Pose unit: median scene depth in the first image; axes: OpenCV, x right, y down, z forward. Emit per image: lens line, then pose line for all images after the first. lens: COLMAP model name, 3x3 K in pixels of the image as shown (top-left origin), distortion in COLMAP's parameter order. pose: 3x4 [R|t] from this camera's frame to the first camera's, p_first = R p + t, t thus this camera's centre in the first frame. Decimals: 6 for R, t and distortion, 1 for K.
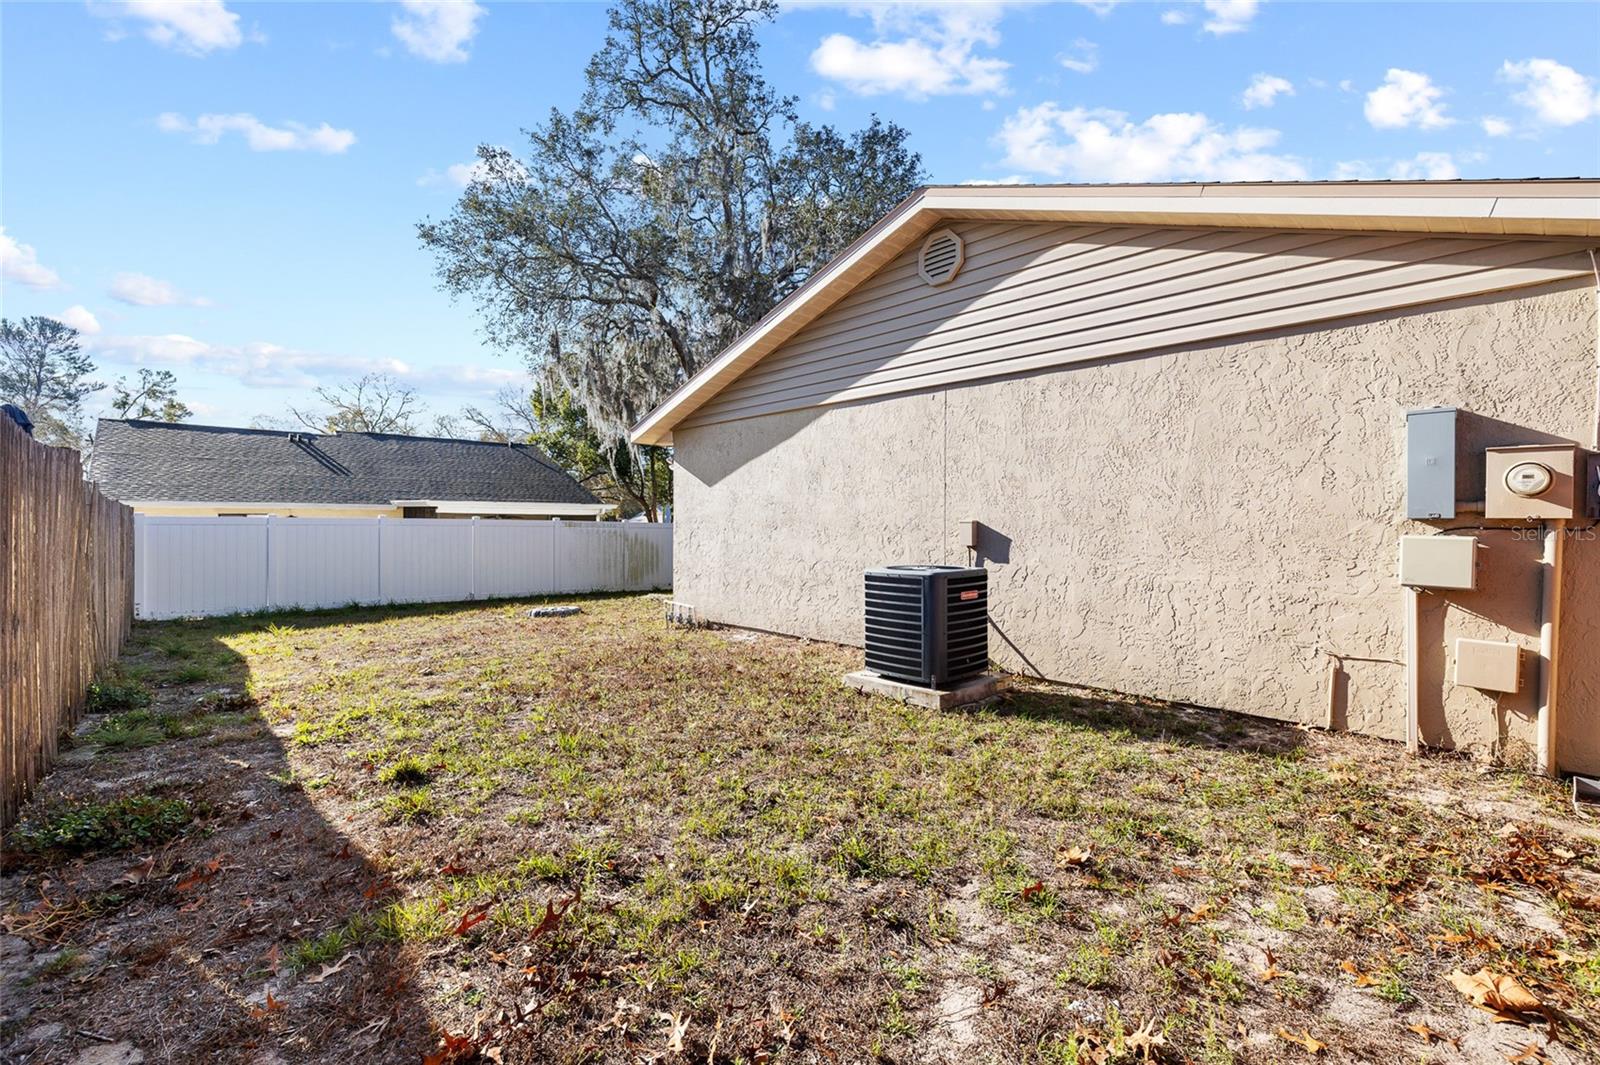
lens RADIAL K [[729.8, 0, 805.5], [0, 729.8, 526.3], [0, 0, 1]] dist [0.000559, 0.000023]
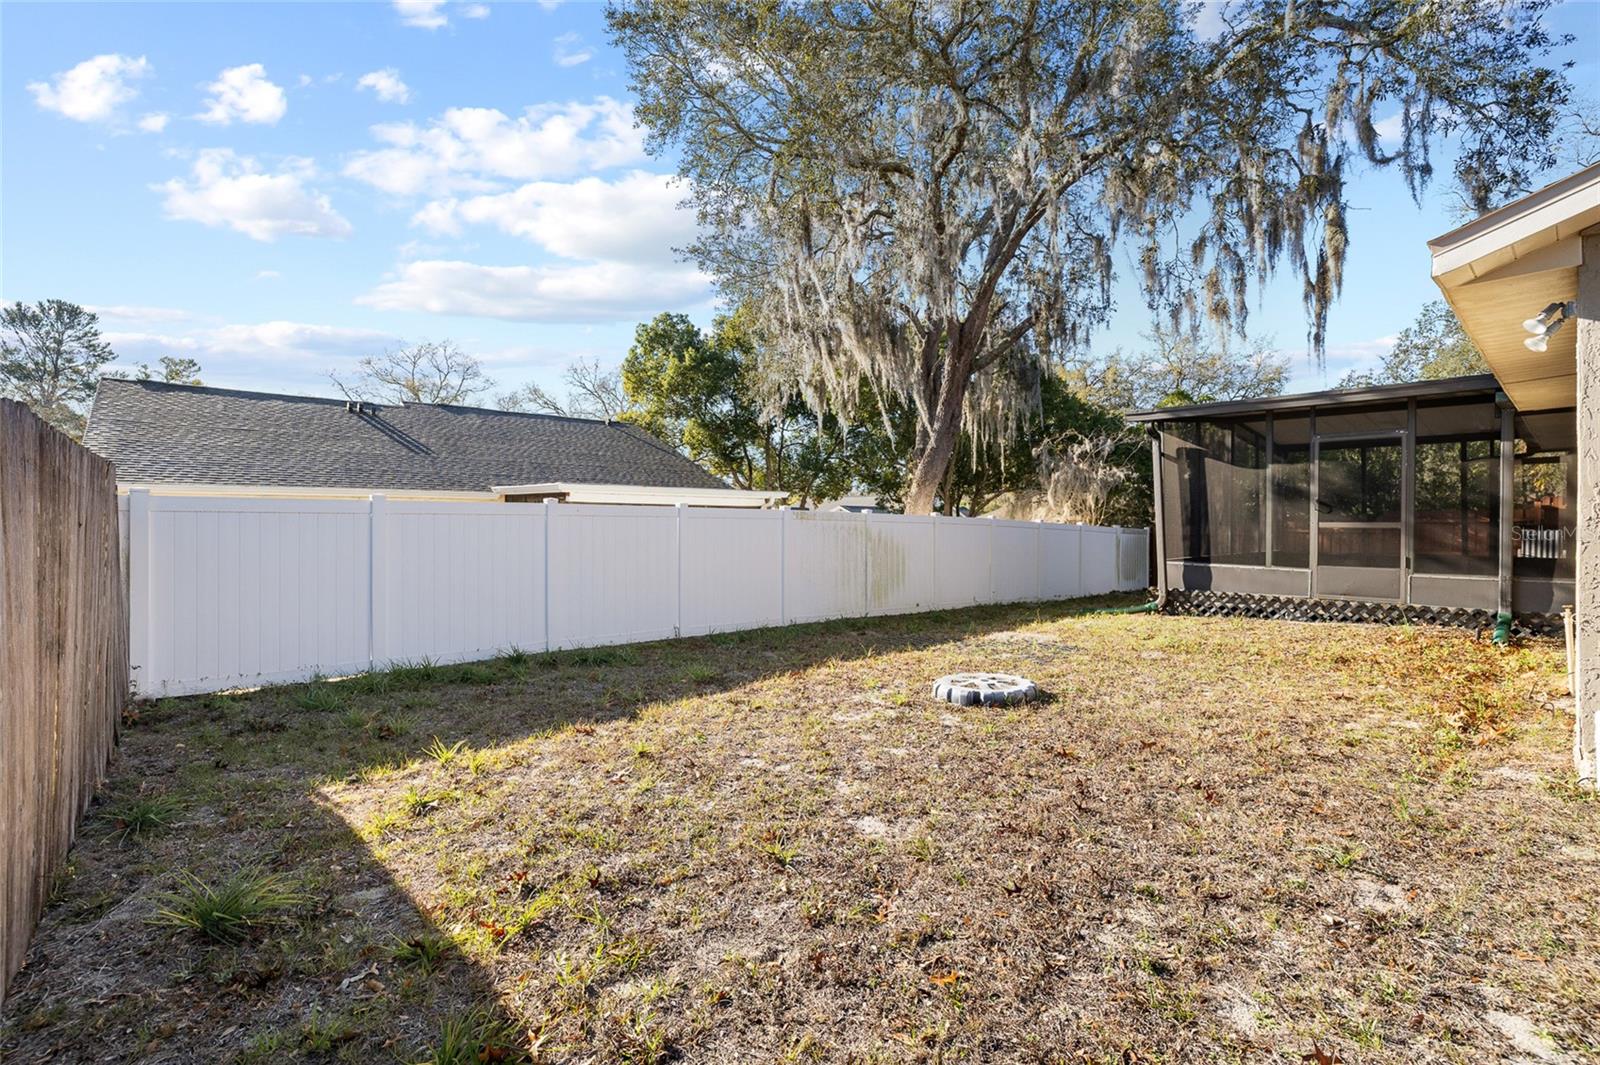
lens RADIAL K [[729.8, 0, 799.7], [0, 729.8, 526.0], [0, 0, 1]] dist [0.000559, 0.000023]
pose [[0.999703, -0.002801, -0.024188, -0.127767], [0.002786, 0.999996, -0.000616, 0.003121], [0.024190, 0.000548, 0.999707, 0.145937]]
